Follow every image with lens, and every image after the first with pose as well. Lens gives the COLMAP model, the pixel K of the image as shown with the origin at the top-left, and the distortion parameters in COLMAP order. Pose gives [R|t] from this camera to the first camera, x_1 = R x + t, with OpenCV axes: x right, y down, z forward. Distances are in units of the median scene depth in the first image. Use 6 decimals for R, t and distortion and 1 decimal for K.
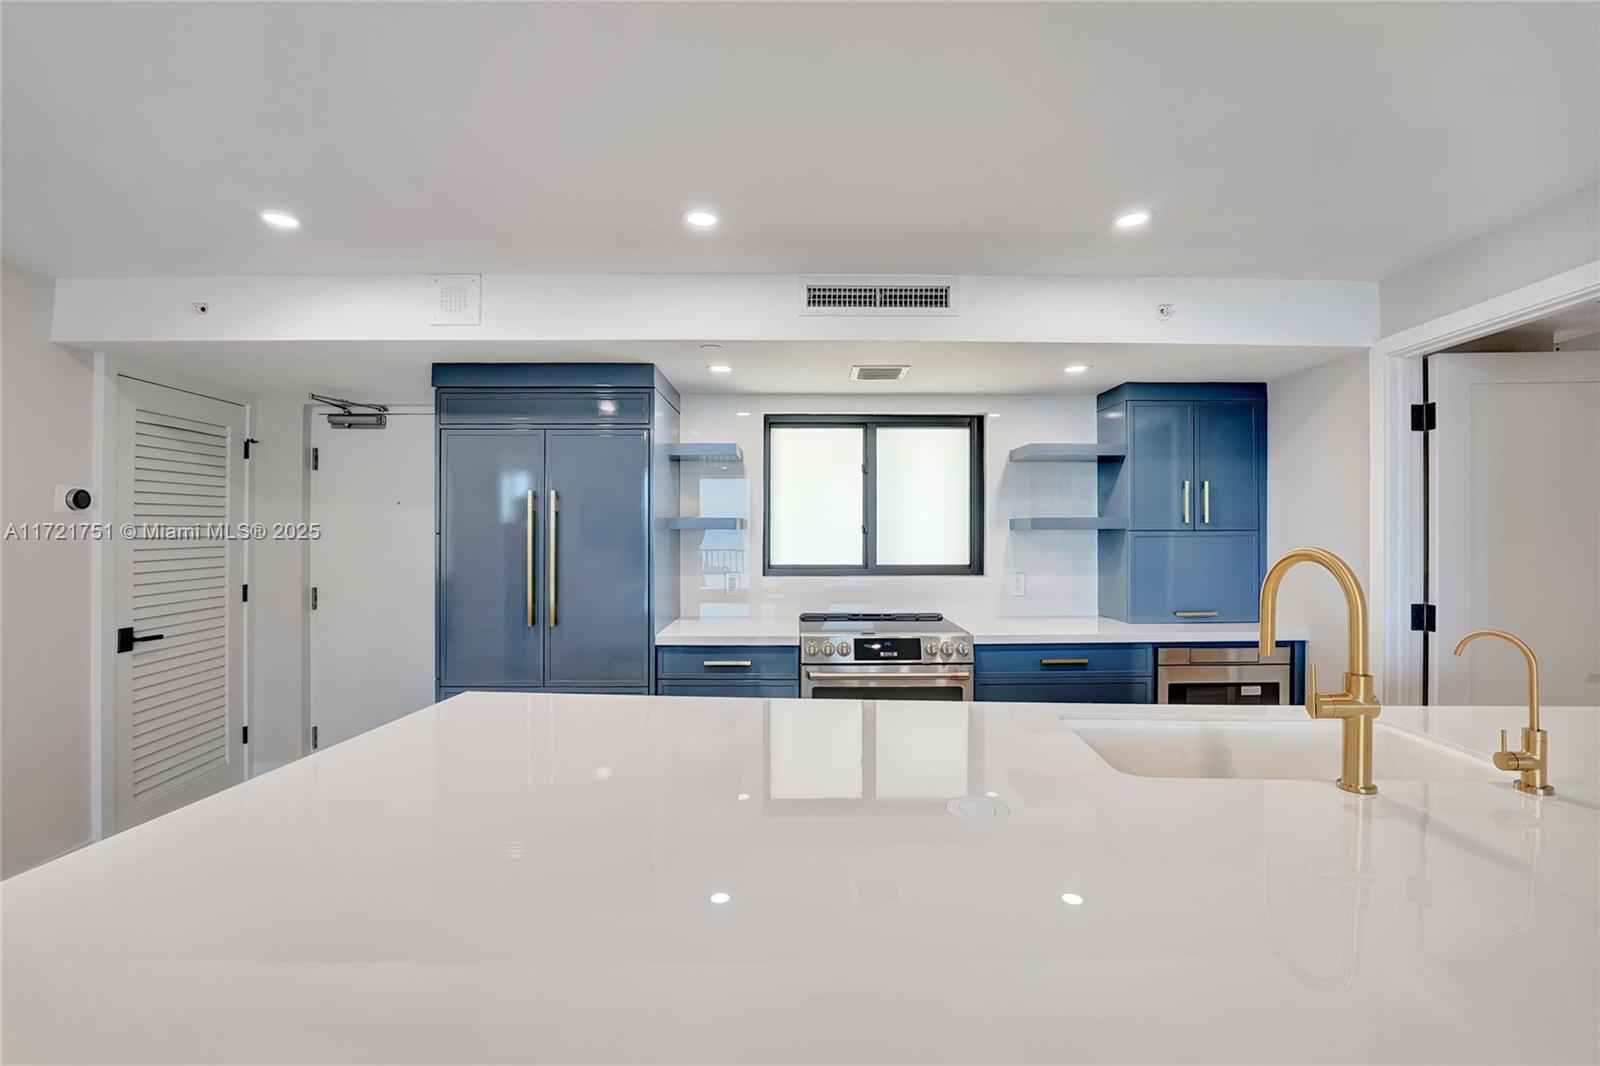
lens RADIAL K [[704.4, 0, 846.4], [0, 704.4, 528.2], [0, 0, 1]] dist [-0.001836, -0.000187]
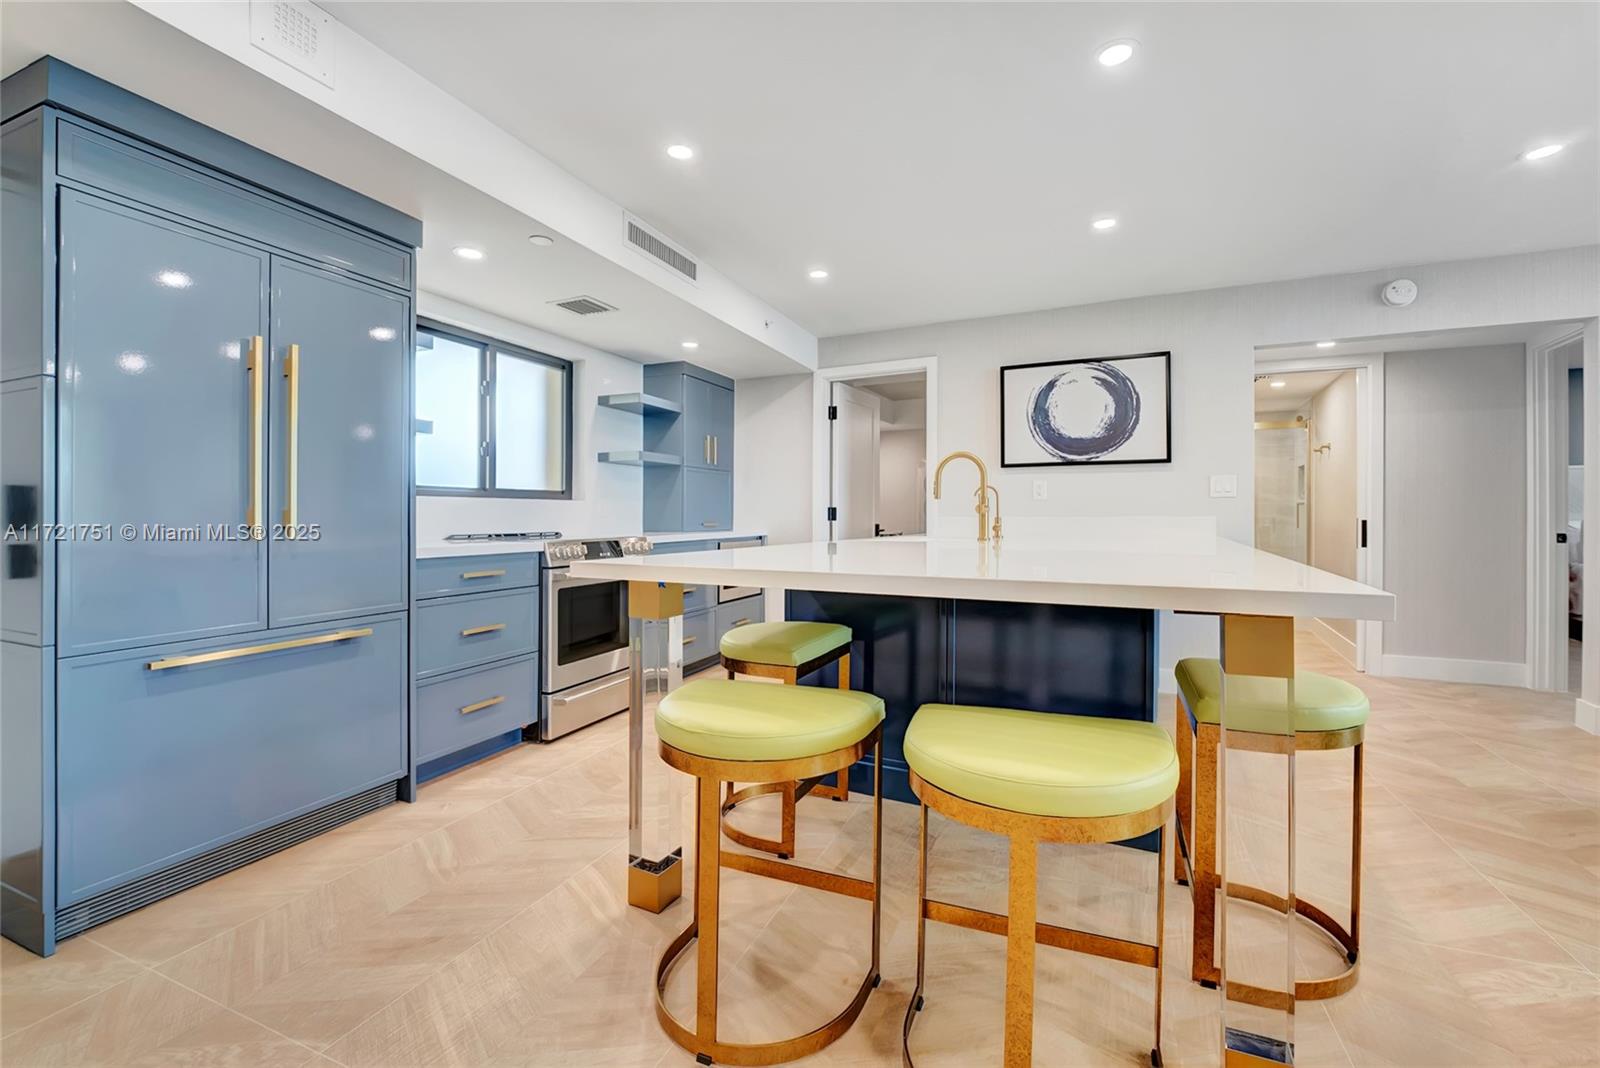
lens RADIAL K [[667.1, 0, 799.1], [0, 667.1, 526.3], [0, 0, 1]] dist [-0.003490, 0.000063]
pose [[0.419828, -0.014019, 0.907495, -0.727872], [-0.004632, 0.999835, 0.017588, 0.100893], [-0.907592, -0.011587, 0.419694, 0.225538]]
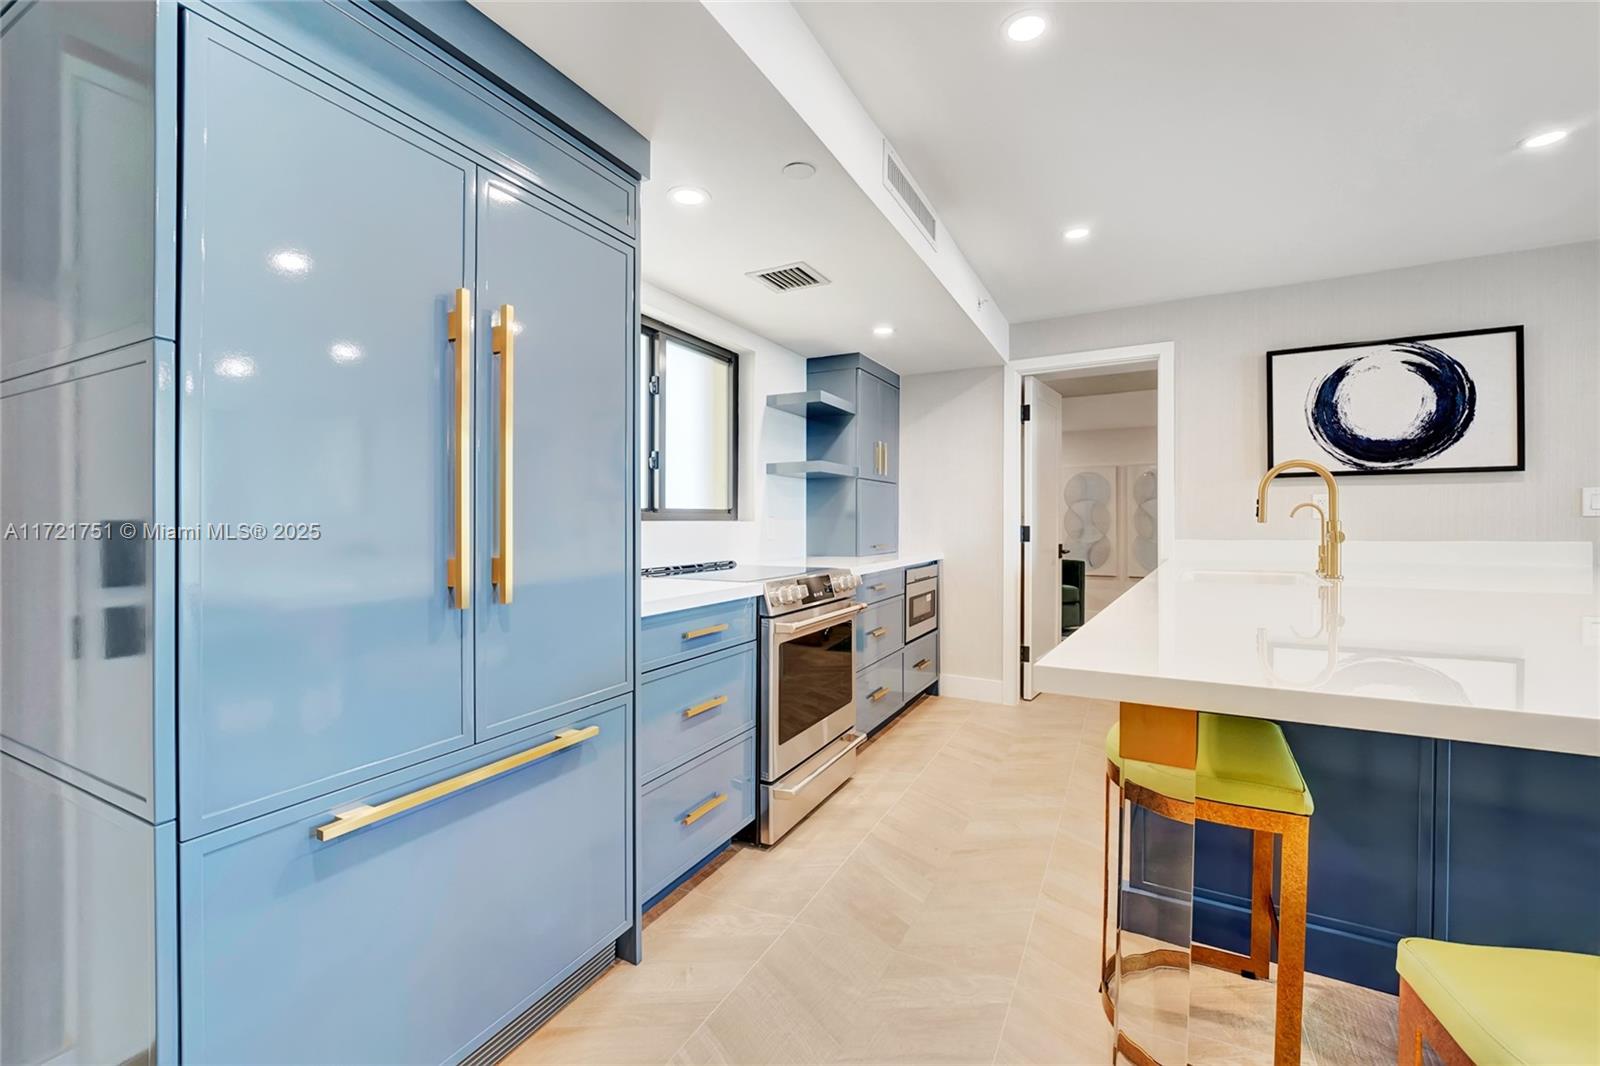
lens RADIAL K [[662.9, 0, 800.0], [0, 662.9, 533.0], [0, 0, 1]] dist [-0.008435, -0.000351]
pose [[0.480670, -0.015660, 0.876761, -0.633422], [-0.002282, 0.999815, 0.019109, 0.075761], [-0.876898, -0.011186, 0.480546, 0.551558]]
